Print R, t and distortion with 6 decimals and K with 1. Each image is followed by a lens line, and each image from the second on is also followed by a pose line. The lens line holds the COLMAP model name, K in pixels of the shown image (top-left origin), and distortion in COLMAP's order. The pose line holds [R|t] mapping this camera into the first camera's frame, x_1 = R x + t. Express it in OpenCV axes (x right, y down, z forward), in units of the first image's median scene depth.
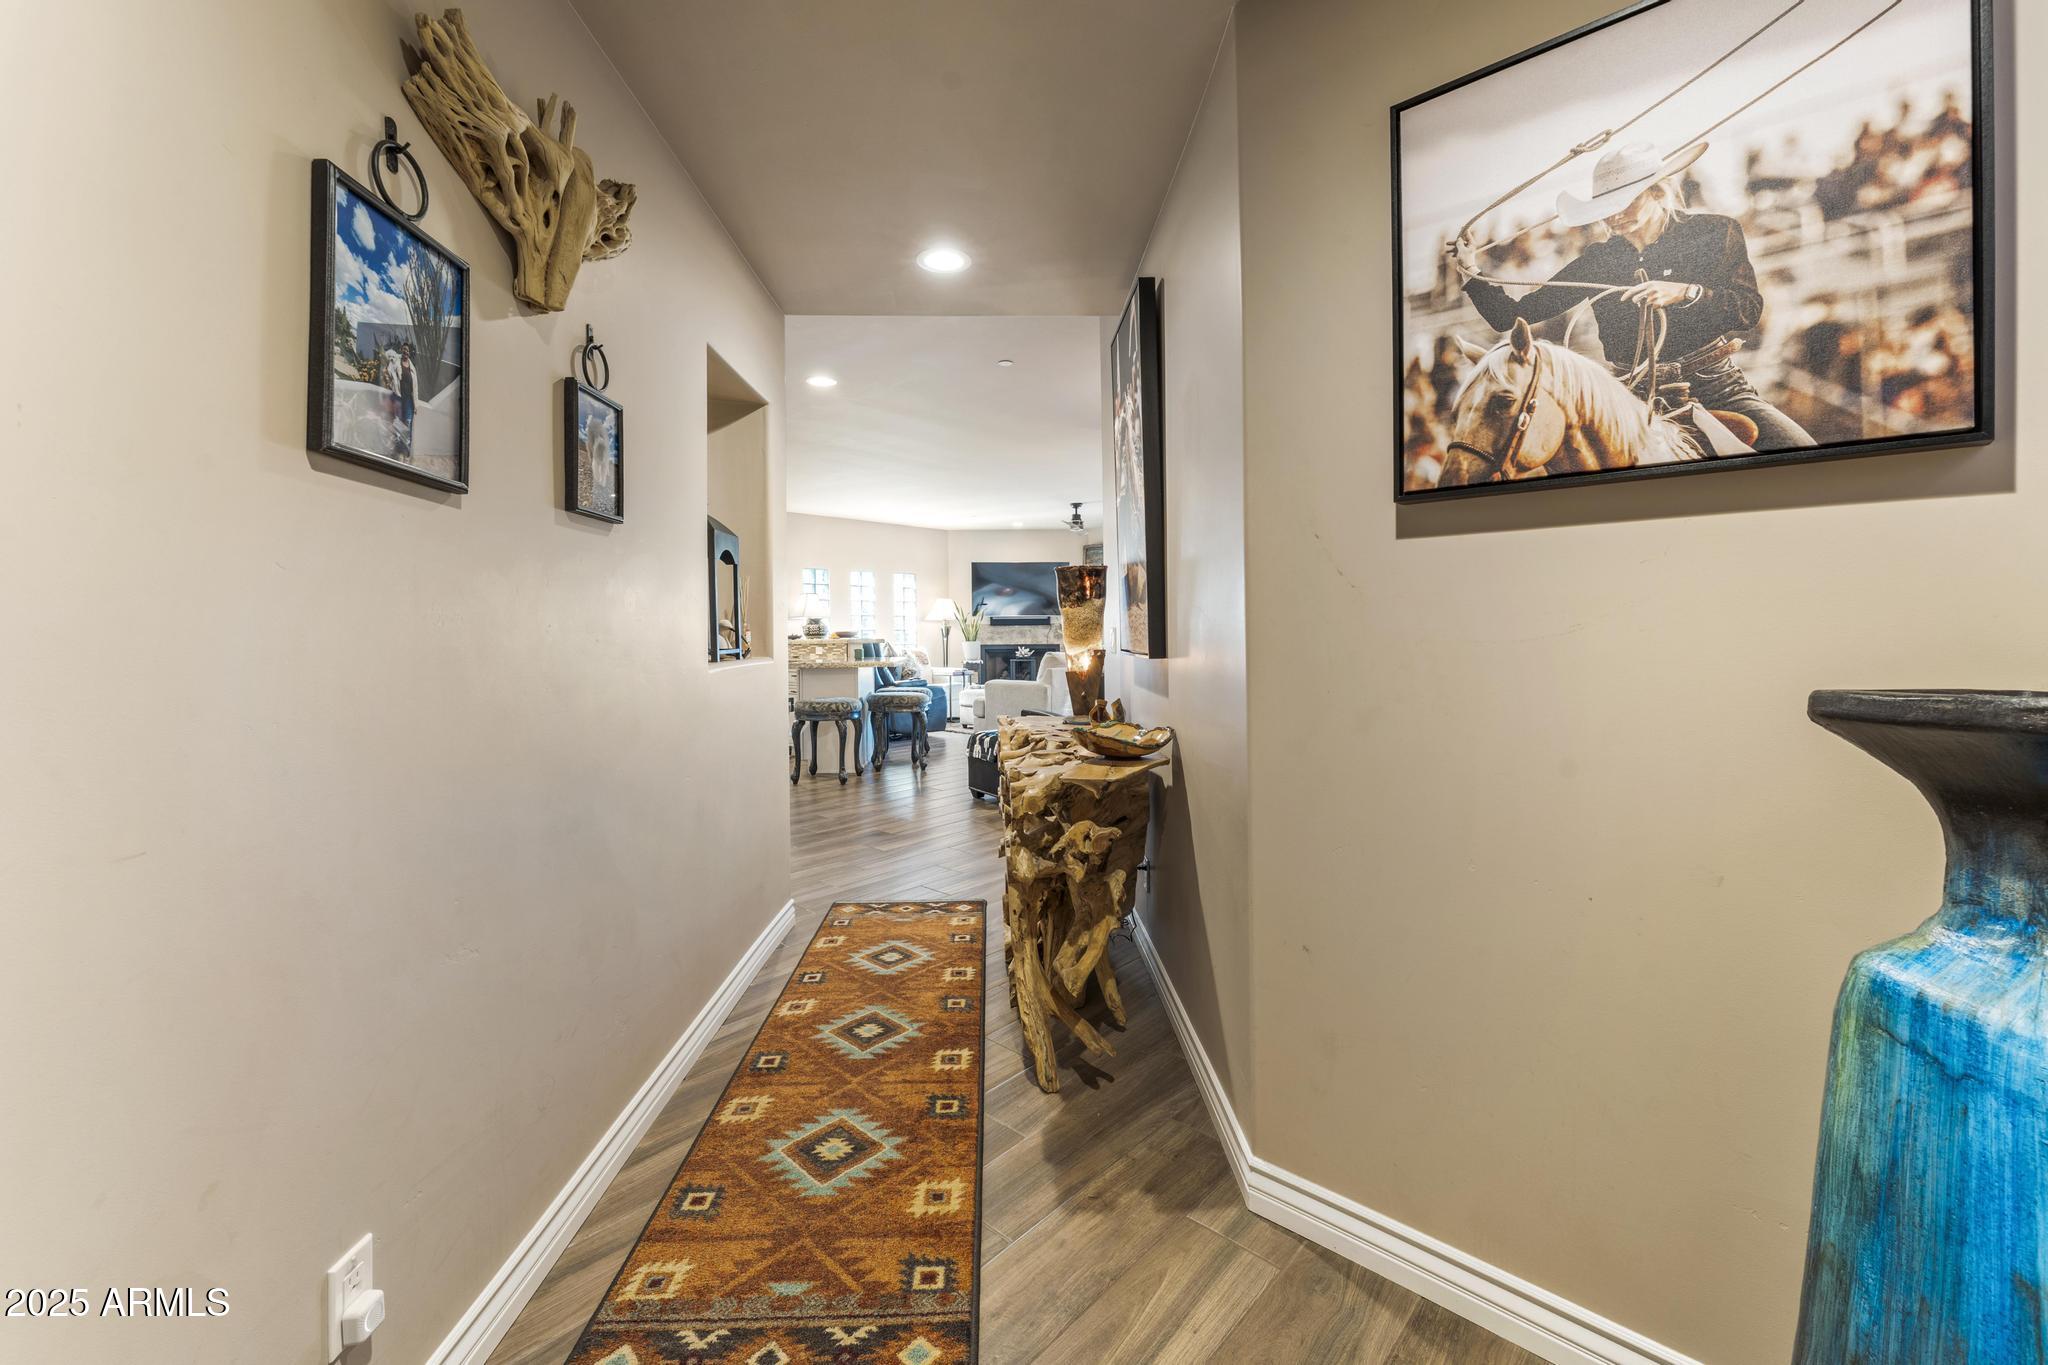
lens RADIAL K [[837.6, 0, 1022.9], [0, 837.6, 650.1], [0, 0, 1]] dist [0.001314, -0.000091]
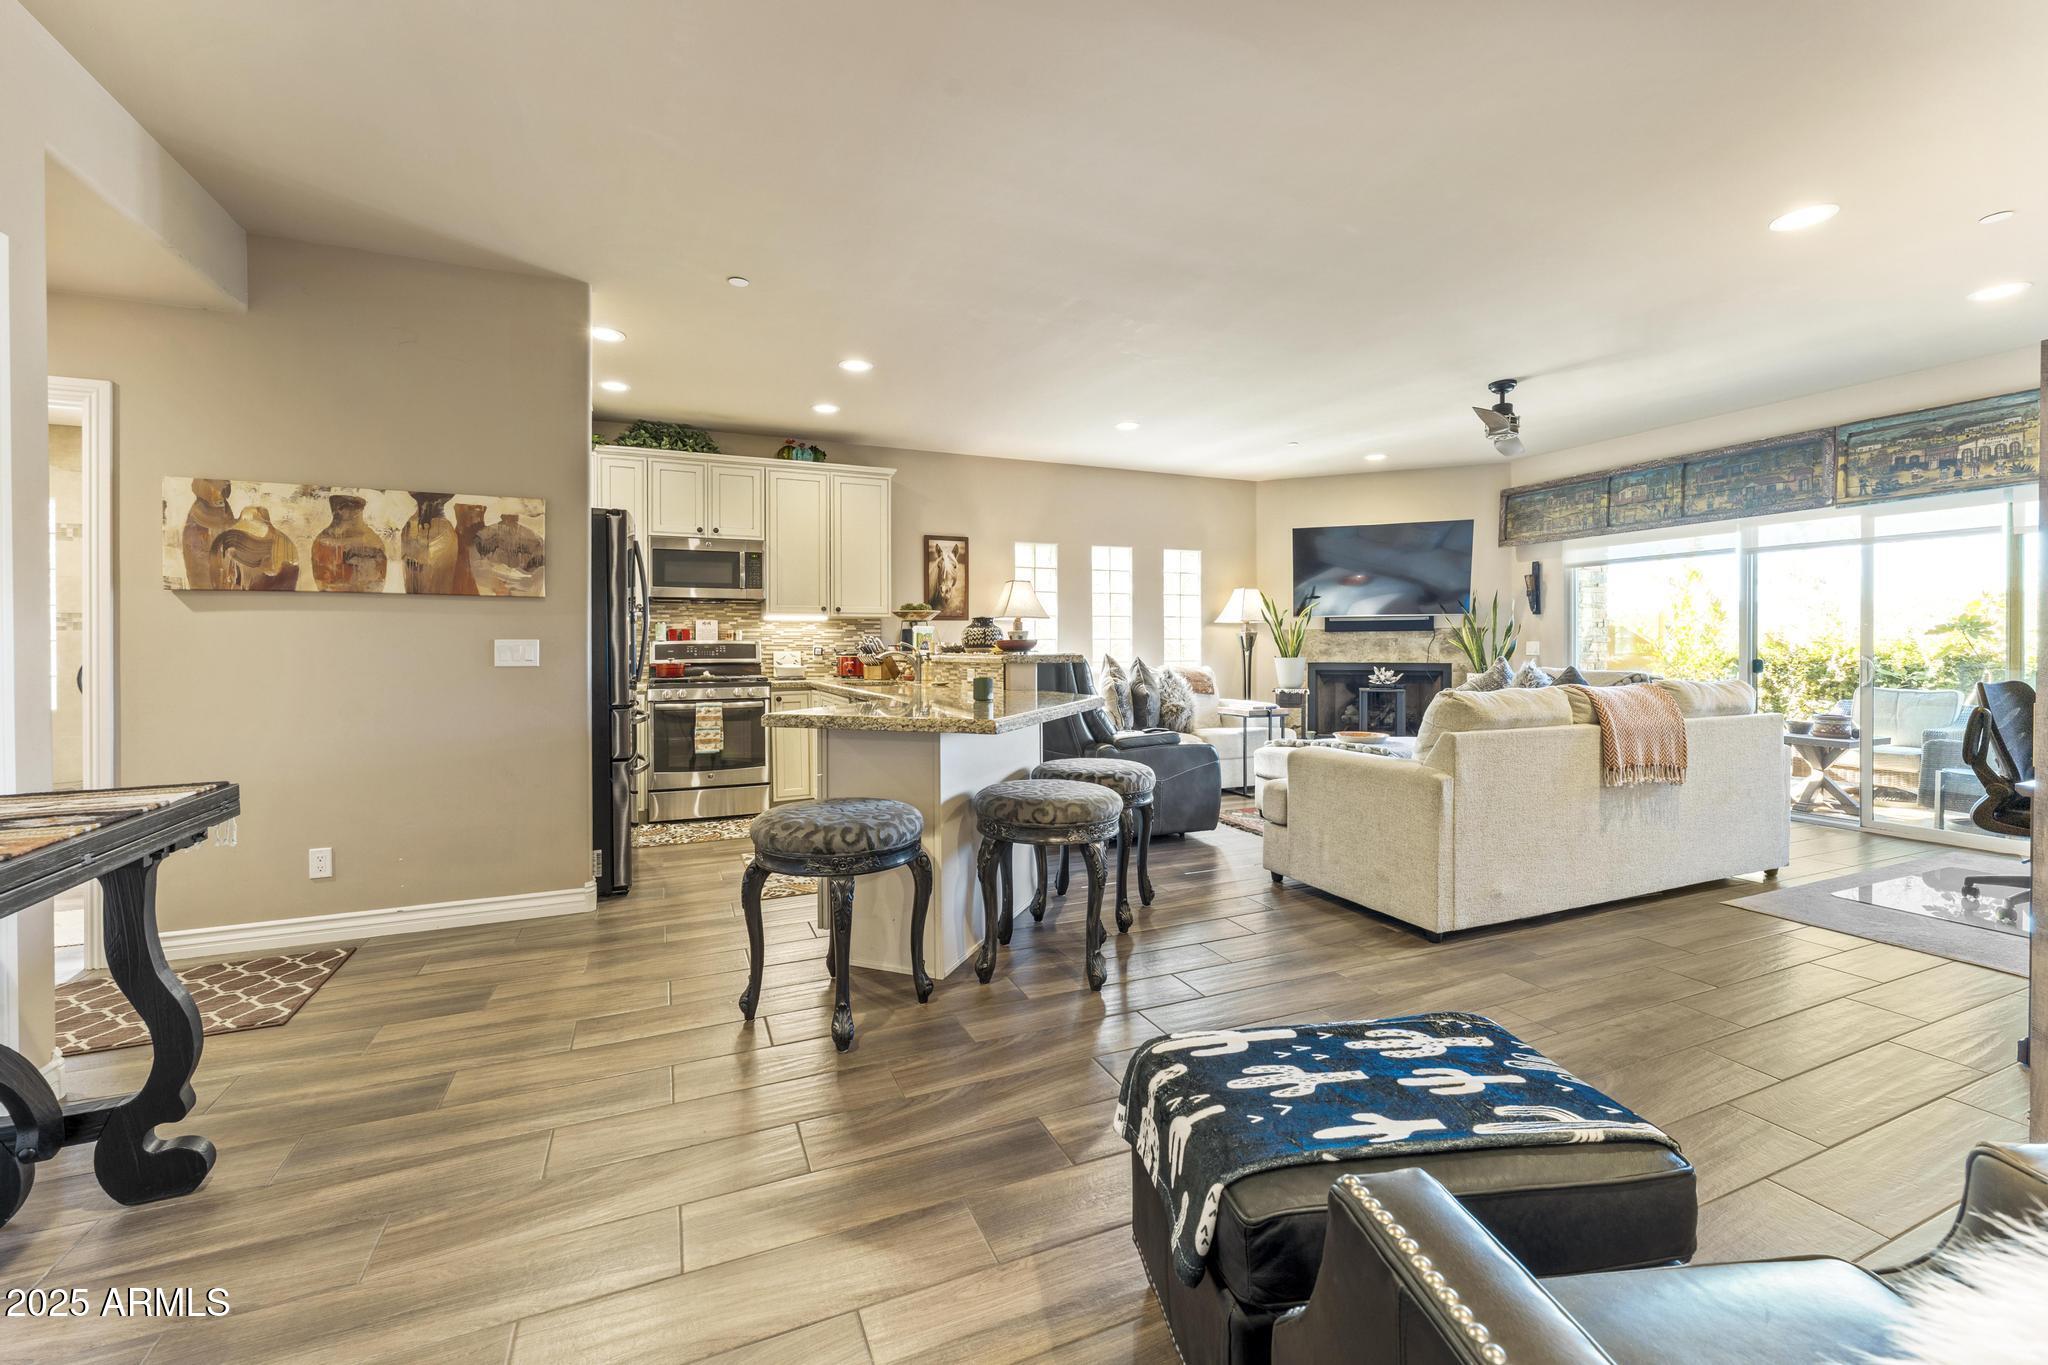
lens RADIAL K [[837.6, 0, 1022.9], [0, 837.6, 650.1], [0, 0, 1]] dist [0.001314, -0.000091]
pose [[0.917094, 0.008526, -0.398580, 0.002934], [-0.012717, 0.999888, -0.007871, -0.008365], [0.398468, 0.012287, 0.917100, 0.357945]]
